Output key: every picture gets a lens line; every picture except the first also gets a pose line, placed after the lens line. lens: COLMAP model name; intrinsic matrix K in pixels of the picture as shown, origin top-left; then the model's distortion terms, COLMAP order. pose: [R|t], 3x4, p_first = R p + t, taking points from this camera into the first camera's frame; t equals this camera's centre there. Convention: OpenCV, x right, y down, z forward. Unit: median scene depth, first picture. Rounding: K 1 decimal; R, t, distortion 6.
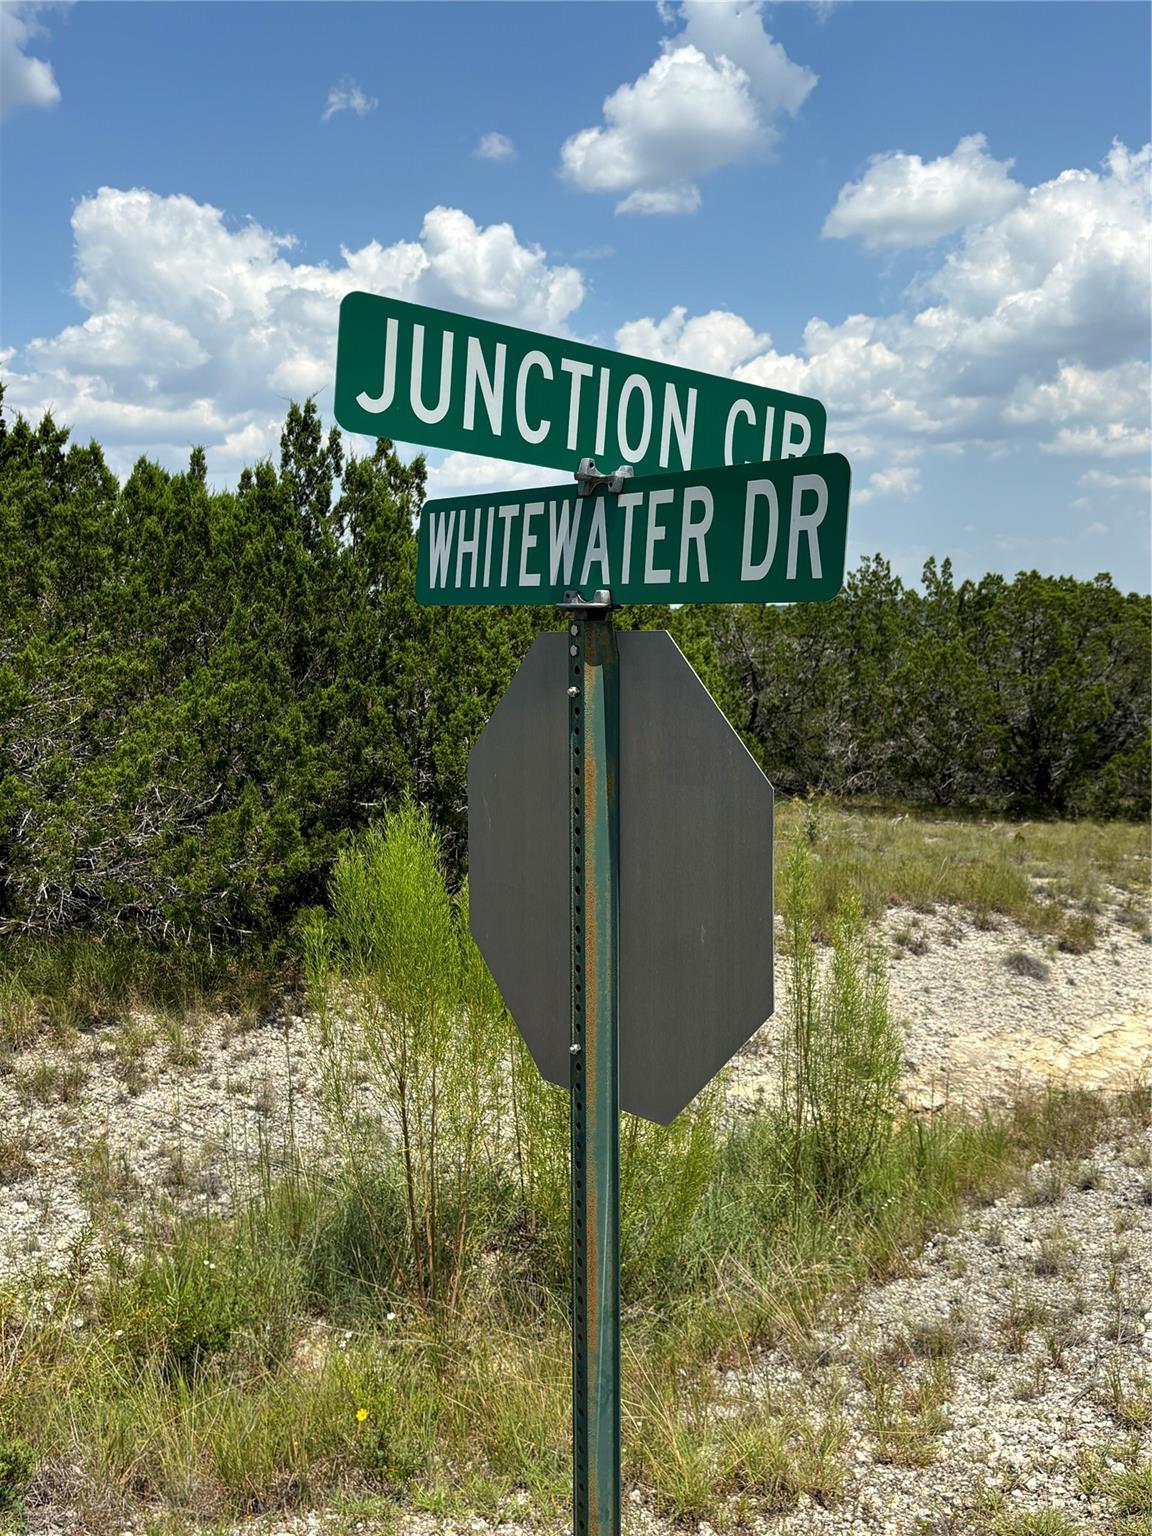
lens RADIAL K [[1467.8, 0, 574.8], [0, 1467.8, 768.3], [0, 0, 1]] dist [0.012093, 0.004852]
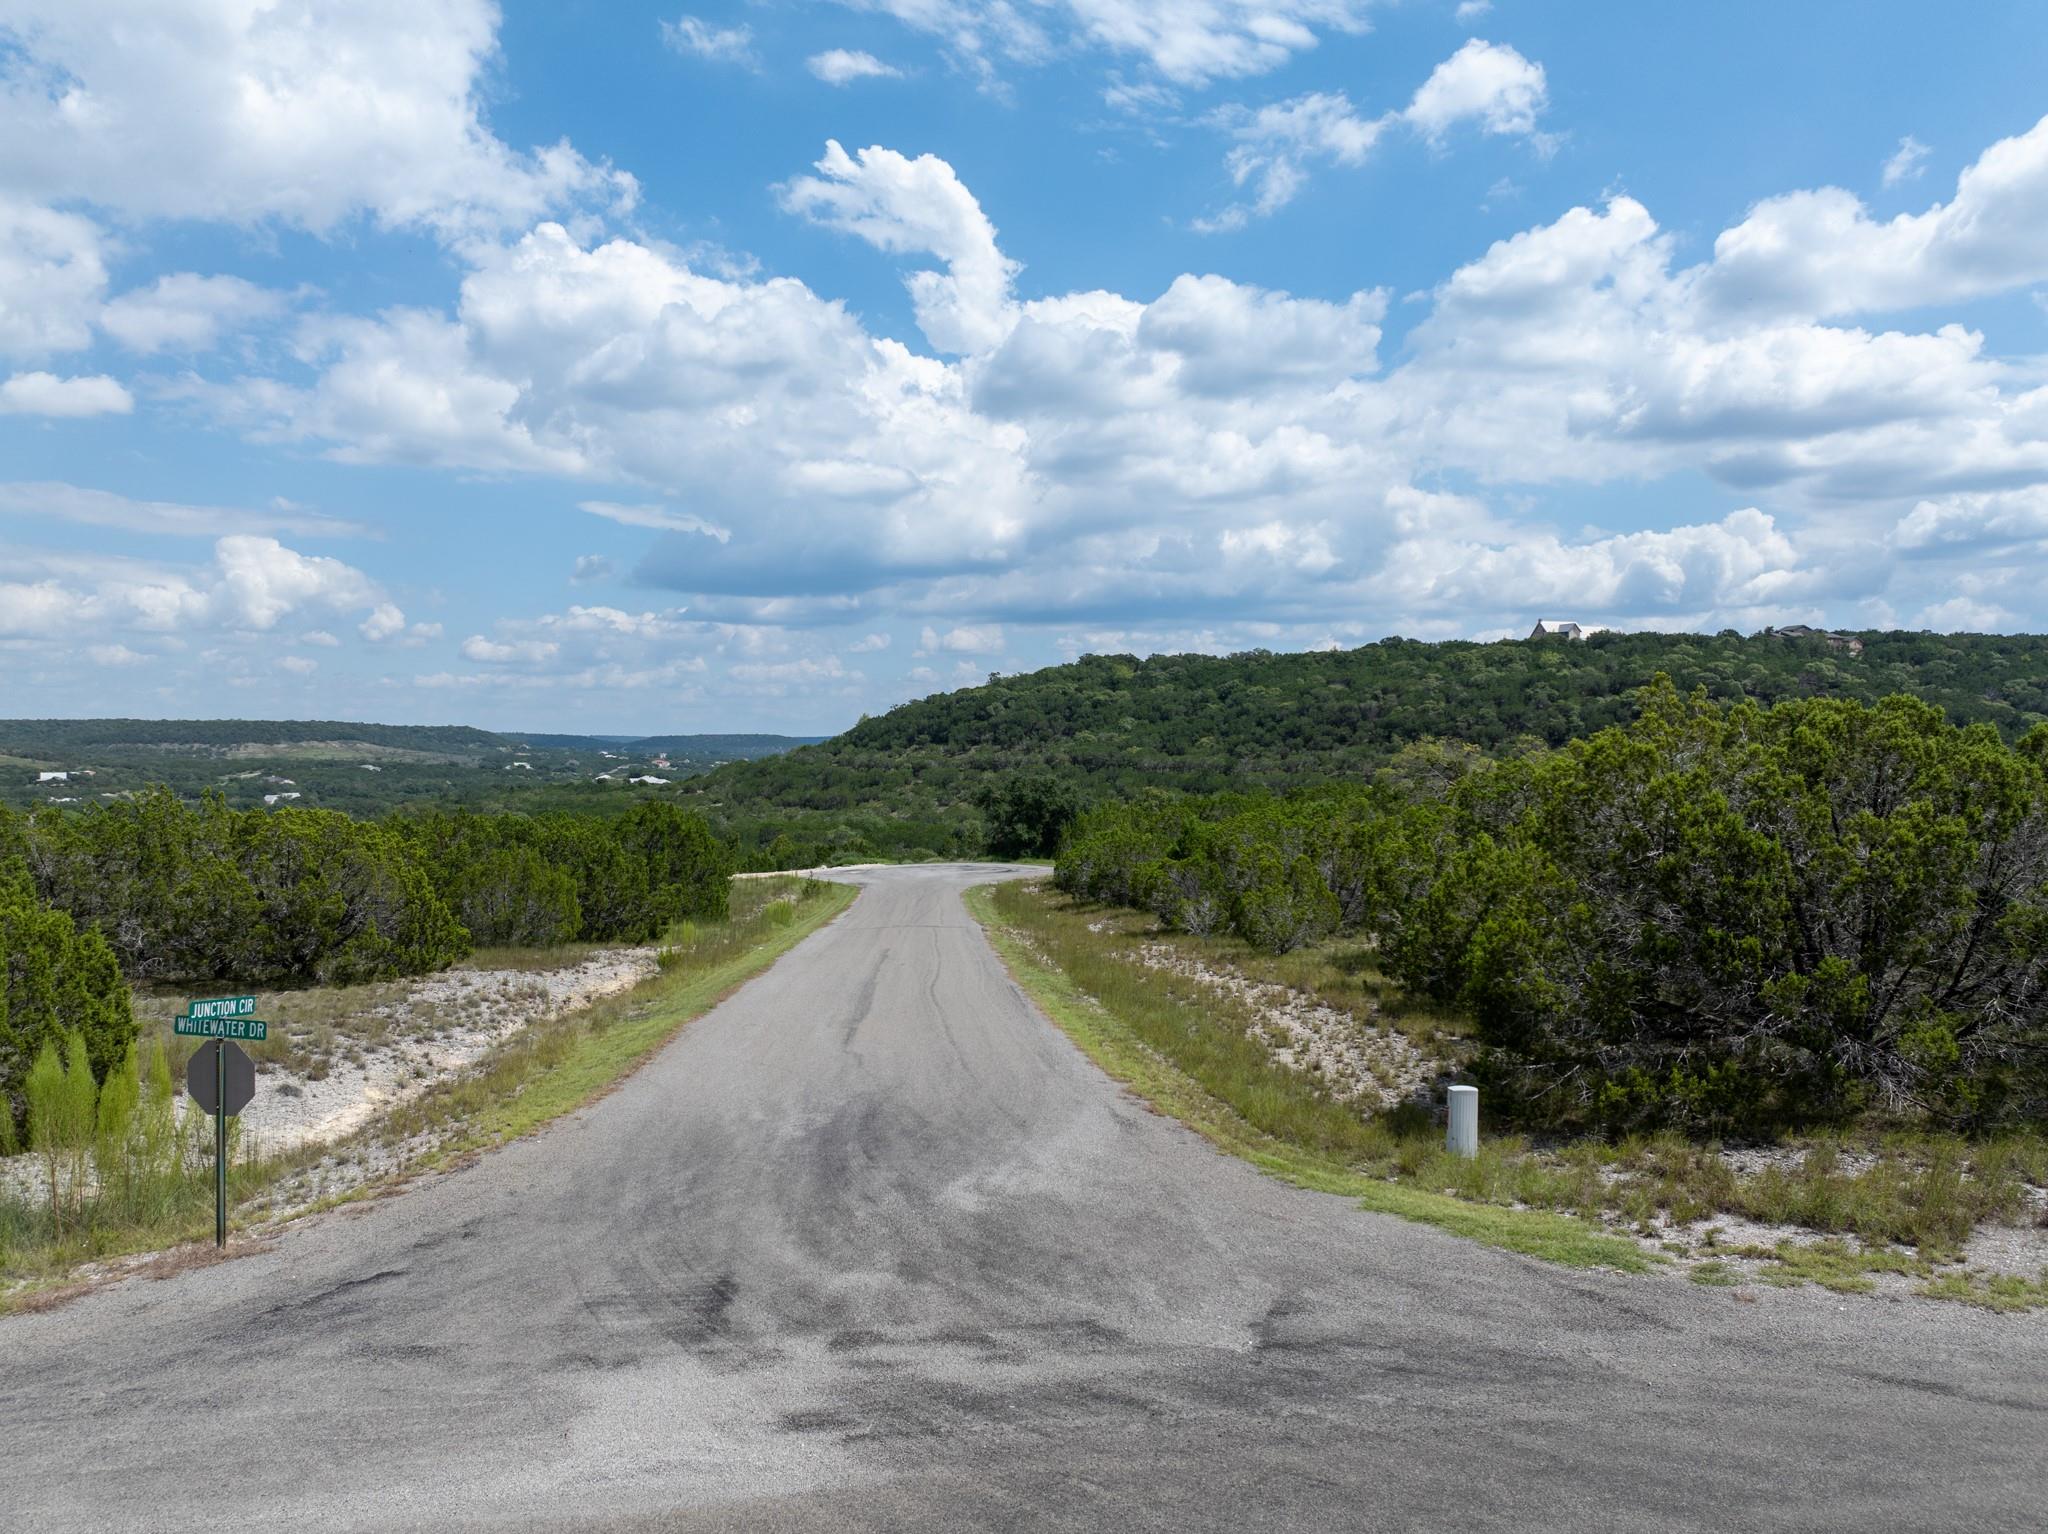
lens RADIAL K [[1442.4, 0, 1018.1], [0, 1442.4, 770.6], [0, 0, 1]] dist [-0.030873, -0.000962]
pose [[0.715247, 0.004111, 0.698860, -0.246737], [0.051312, 0.996975, -0.058380, -0.096395], [-0.696986, 0.077616, 0.712872, -0.795991]]
